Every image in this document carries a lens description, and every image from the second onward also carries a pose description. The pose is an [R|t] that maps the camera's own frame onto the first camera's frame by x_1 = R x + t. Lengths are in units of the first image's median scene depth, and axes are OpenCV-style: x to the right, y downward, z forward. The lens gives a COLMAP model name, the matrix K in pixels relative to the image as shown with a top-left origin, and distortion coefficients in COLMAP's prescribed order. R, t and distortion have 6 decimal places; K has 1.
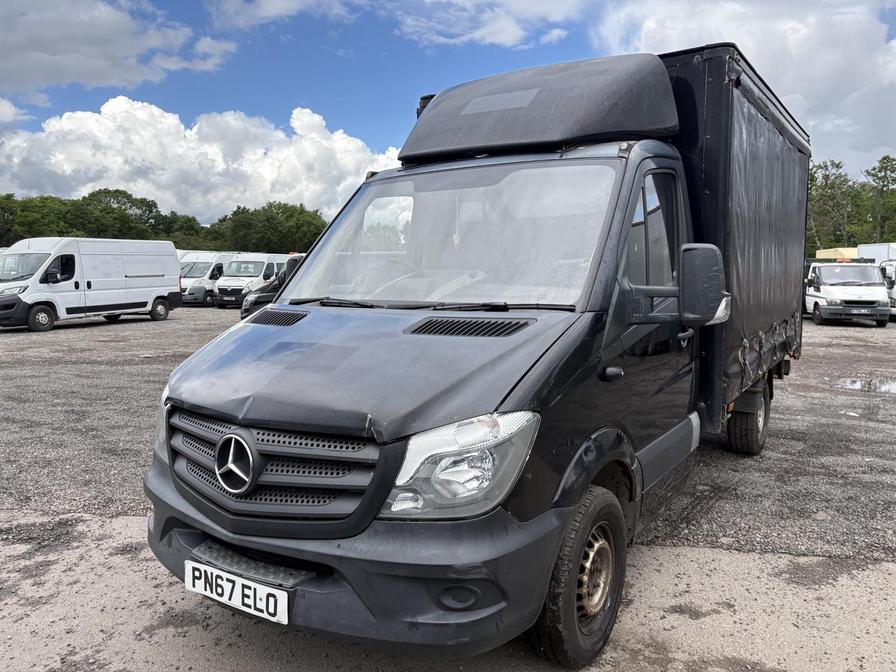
lens RADIAL K [[669.4, 0, 448.0], [0, 669.4, 336.0], [0, 0, 1]] dist [0.009877, 0.006346]
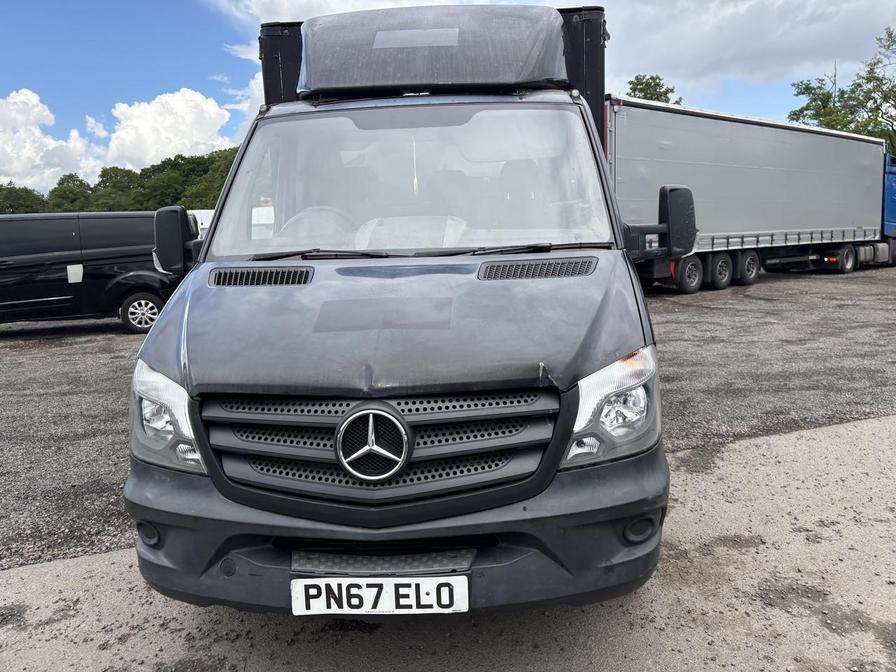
lens RADIAL K [[669.4, 0, 448.0], [0, 669.4, 336.0], [0, 0, 1]] dist [0.009877, 0.006346]
pose [[0.869098, -0.099549, 0.484520, -0.627033], [0.075724, 0.994769, 0.068557, 0.008372], [-0.488810, -0.022893, 0.872090, 0.244306]]
